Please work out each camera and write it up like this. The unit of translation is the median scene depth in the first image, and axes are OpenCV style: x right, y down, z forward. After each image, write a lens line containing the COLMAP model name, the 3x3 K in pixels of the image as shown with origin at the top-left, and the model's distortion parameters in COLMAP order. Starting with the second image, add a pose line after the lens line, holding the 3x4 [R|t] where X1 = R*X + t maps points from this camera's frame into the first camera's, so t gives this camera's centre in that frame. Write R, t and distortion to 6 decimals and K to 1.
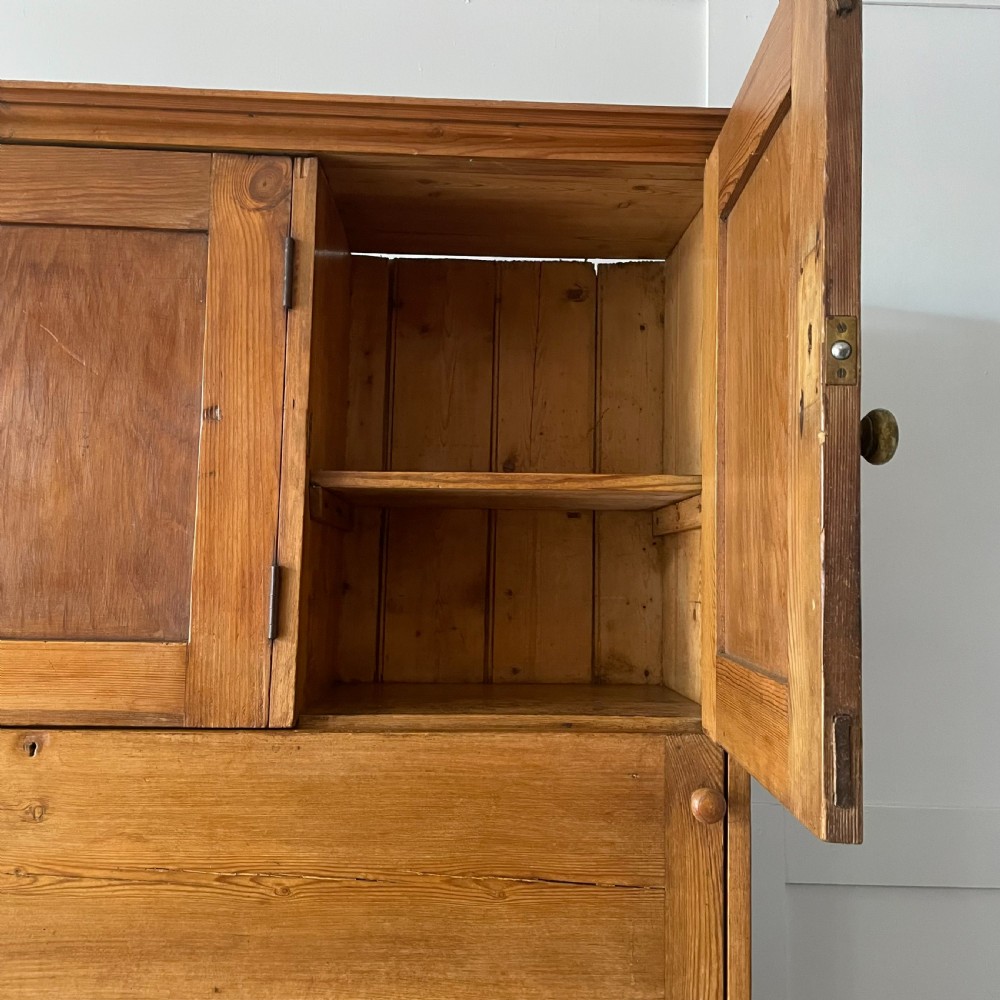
lens RADIAL K [[1016.6, 0, 504.2], [0, 1016.6, 495.5], [0, 0, 1]] dist [0.041877, 0.000000]
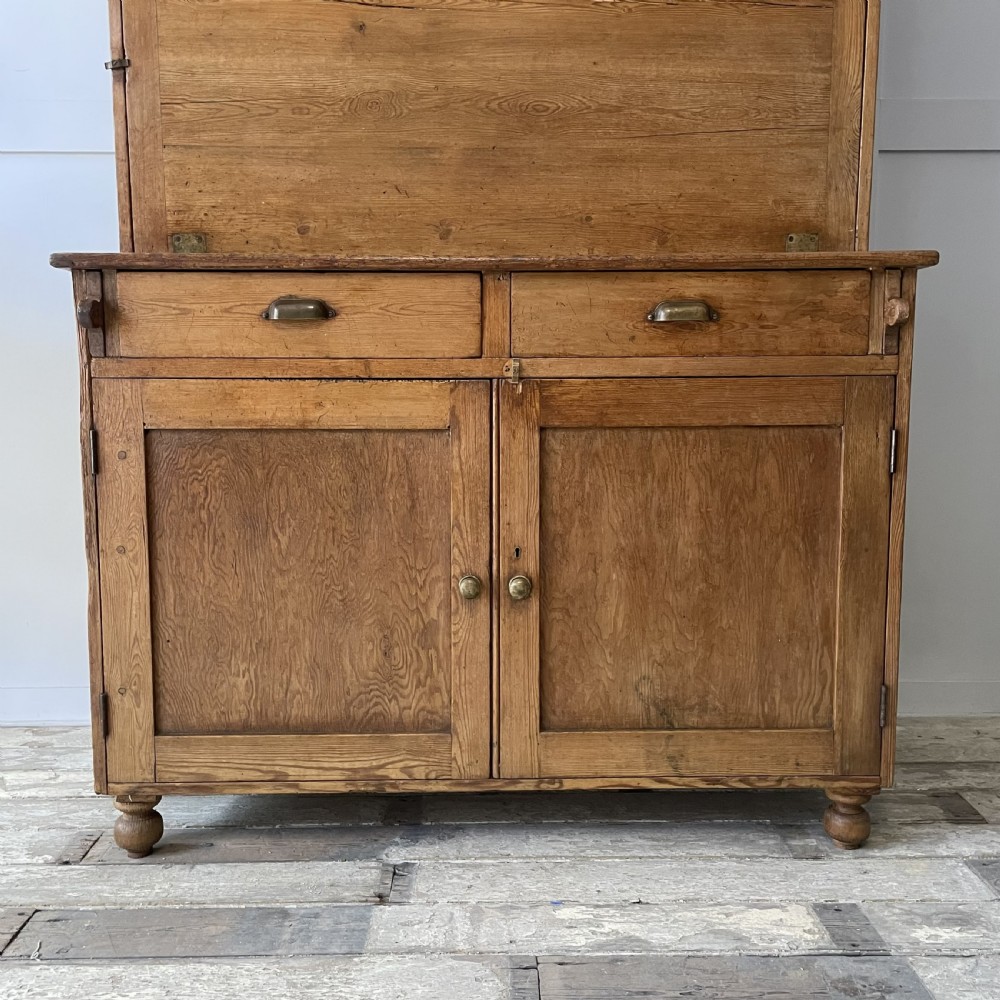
lens RADIAL K [[1016.6, 0, 504.8], [0, 1016.6, 490.2], [0, 0, 1]] dist [0.041877, 0.000000]
pose [[0.999528, -0.017965, -0.024920, -0.402618], [0.022917, 0.976251, 0.215429, 0.817950], [0.020458, -0.215898, 0.976202, -1.003314]]
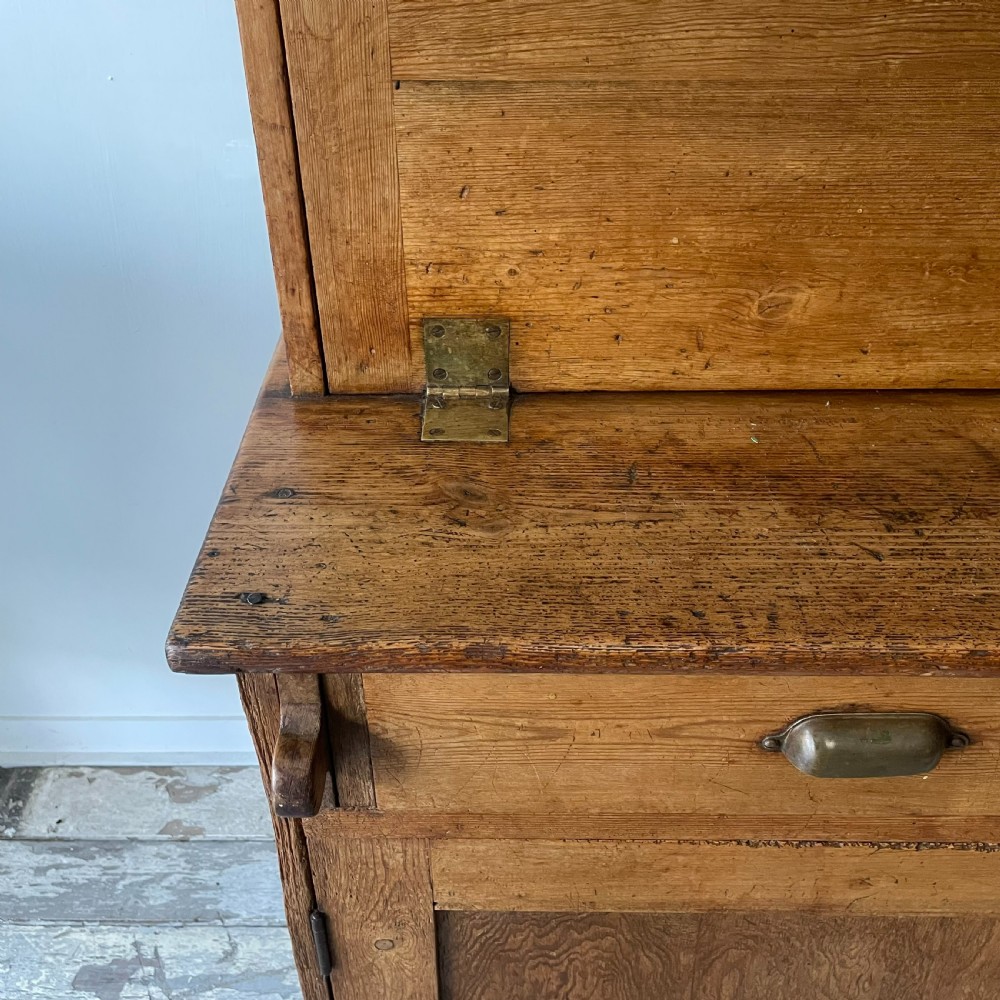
lens RADIAL K [[1016.6, 0, 499.6], [0, 1016.6, 486.9], [0, 0, 1]] dist [0.041877, 0.000000]
pose [[0.998770, 0.007878, -0.048955, -0.961458], [0.026825, 0.744489, 0.667096, 0.372008], [0.041702, -0.667588, 0.743362, 0.325340]]
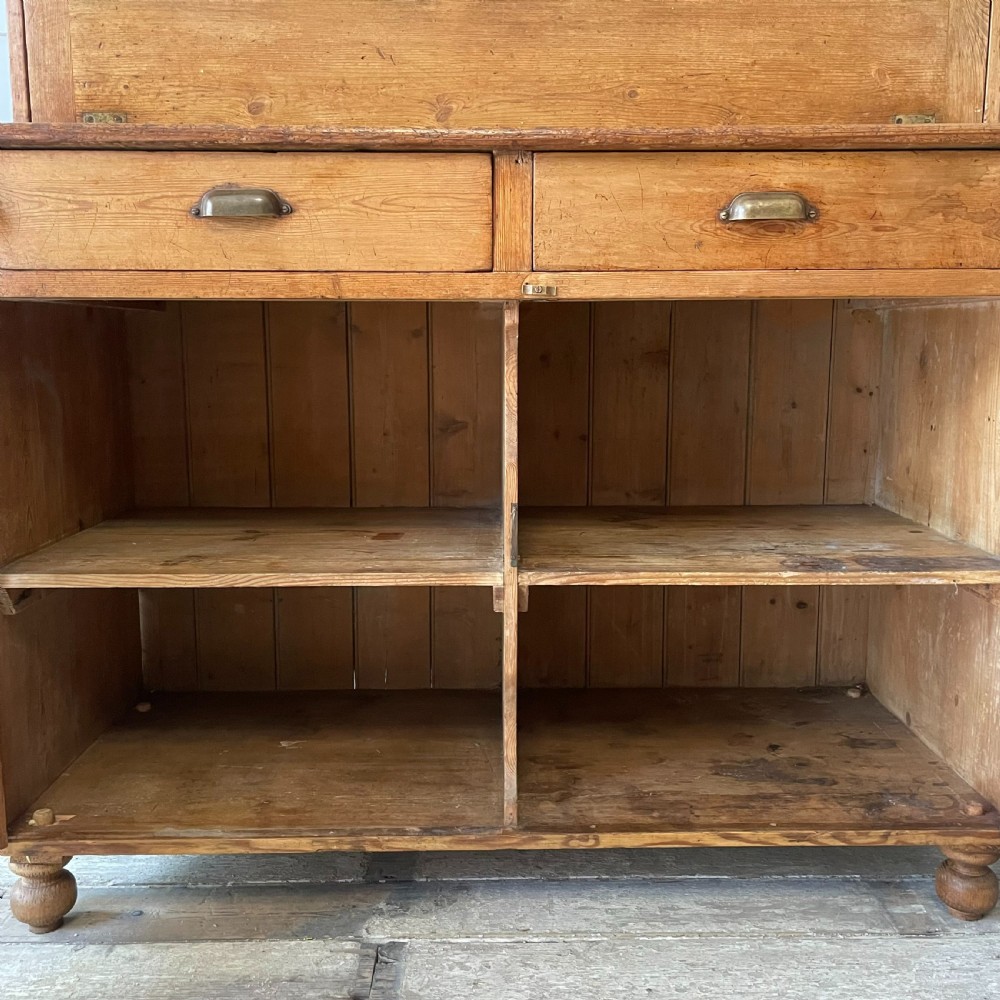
lens RADIAL K [[1016.6, 0, 508.7], [0, 1016.6, 483.7], [0, 0, 1]] dist [0.041877, 0.000000]
pose [[0.999546, -0.016646, -0.025124, -0.432344], [0.022190, 0.970576, 0.239770, 0.919332], [0.020394, -0.240219, 0.970504, -0.576618]]
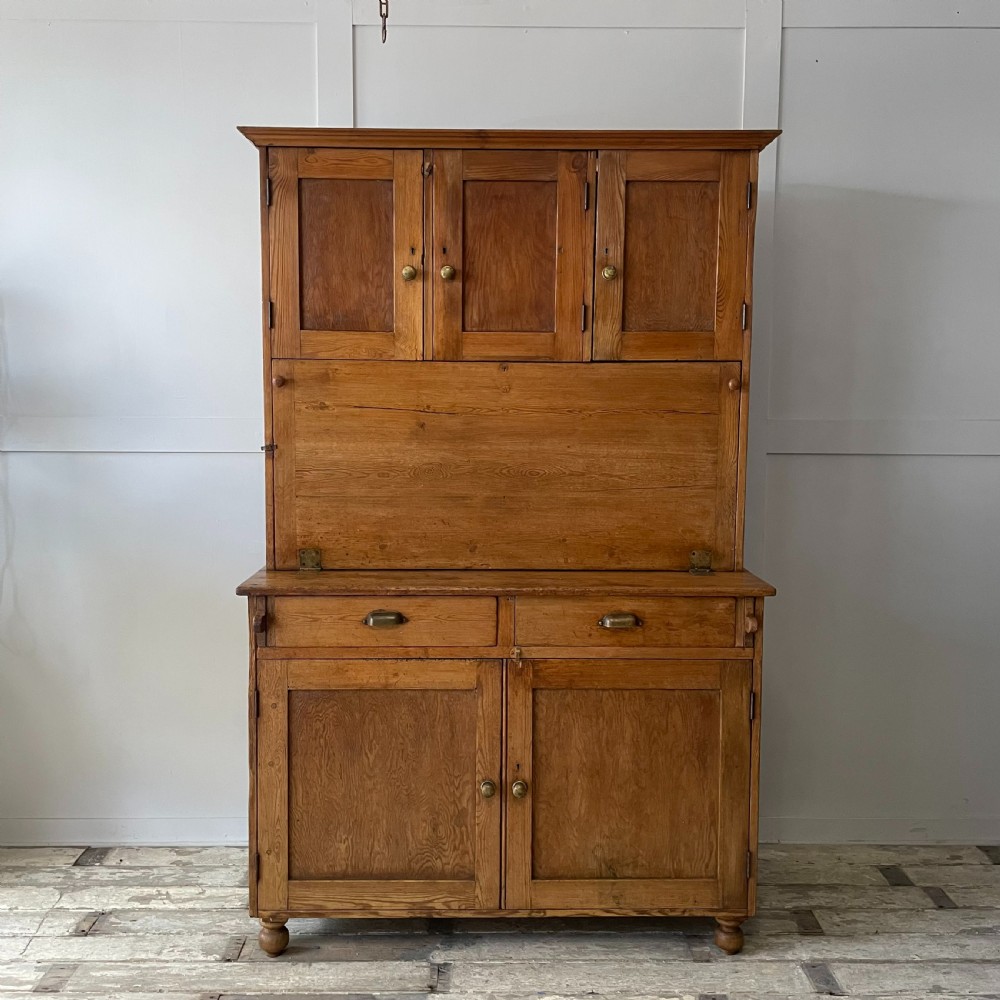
lens RADIAL K [[1016.6, 0, 502.5], [0, 1016.6, 482.0], [0, 0, 1]] dist [0.041877, 0.000000]
pose [[0.999601, -0.011188, -0.025945, -0.387637], [0.015789, 0.982695, 0.184558, 0.026761], [0.023432, -0.184894, 0.982479, -1.912483]]
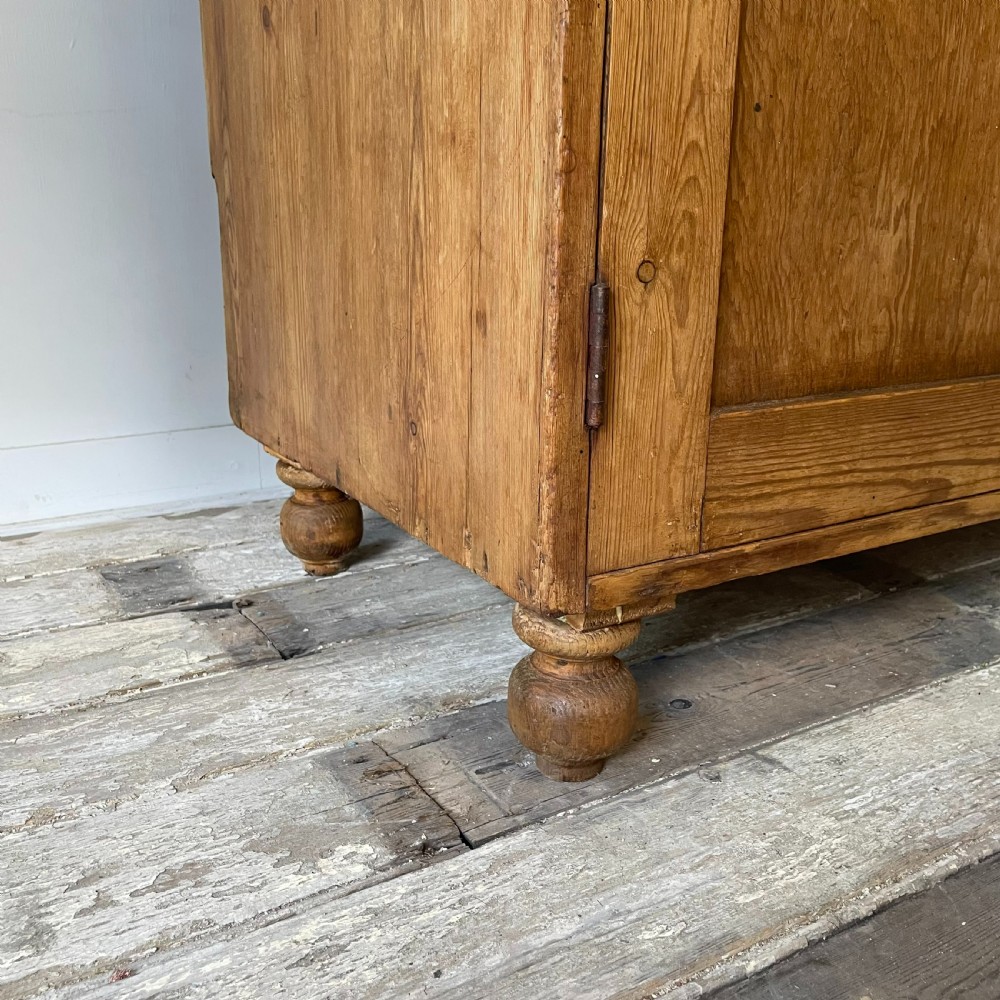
lens RADIAL K [[1016.6, 0, 495.2], [0, 1016.6, 487.7], [0, 0, 1]] dist [0.041877, 0.000000]
pose [[0.872242, -0.141988, 0.468009, -1.431732], [-0.044668, 0.929802, 0.365338, 1.427098], [-0.487030, -0.339569, 0.804671, 0.189635]]
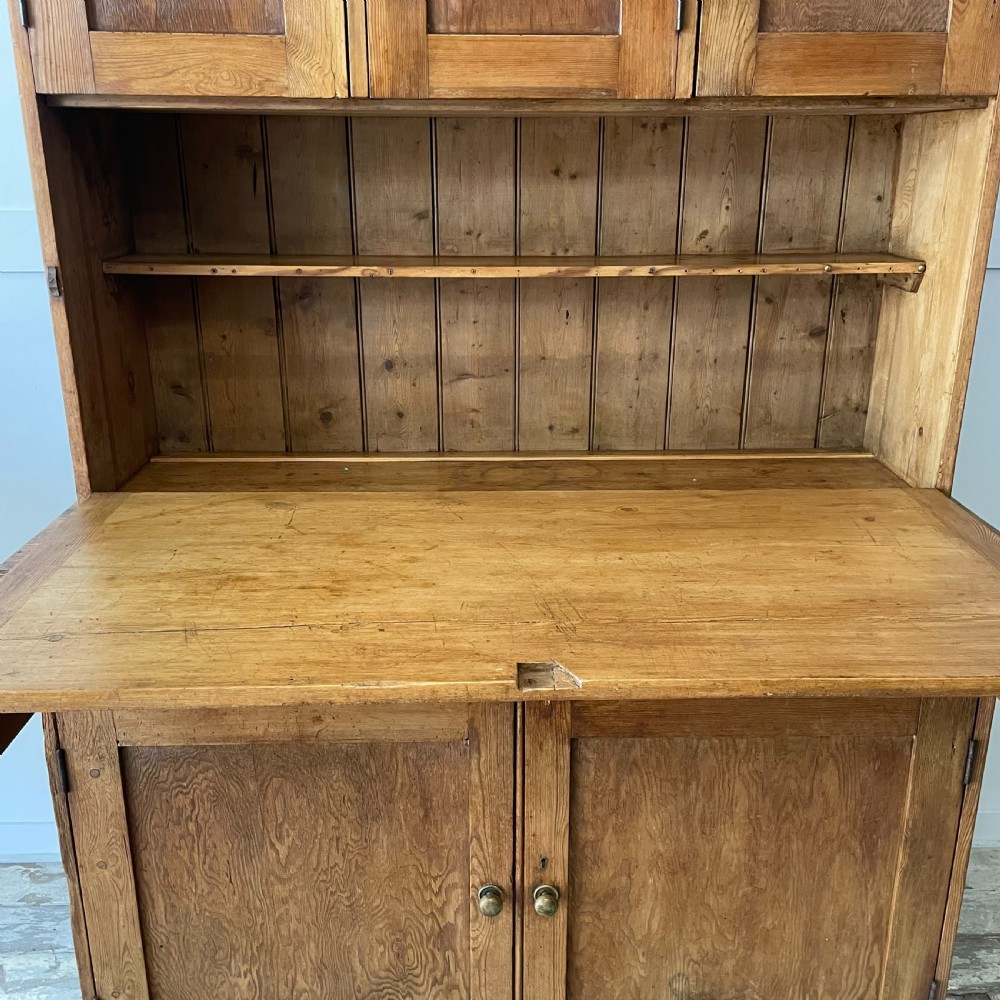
lens RADIAL K [[1016.6, 0, 514.8], [0, 1016.6, 494.9], [0, 0, 1]] dist [0.041877, 0.000000]
pose [[0.999731, -0.011590, -0.020076, -0.431768], [0.018792, 0.912287, 0.409119, 0.141460], [0.013573, -0.409387, 0.912260, -0.538308]]
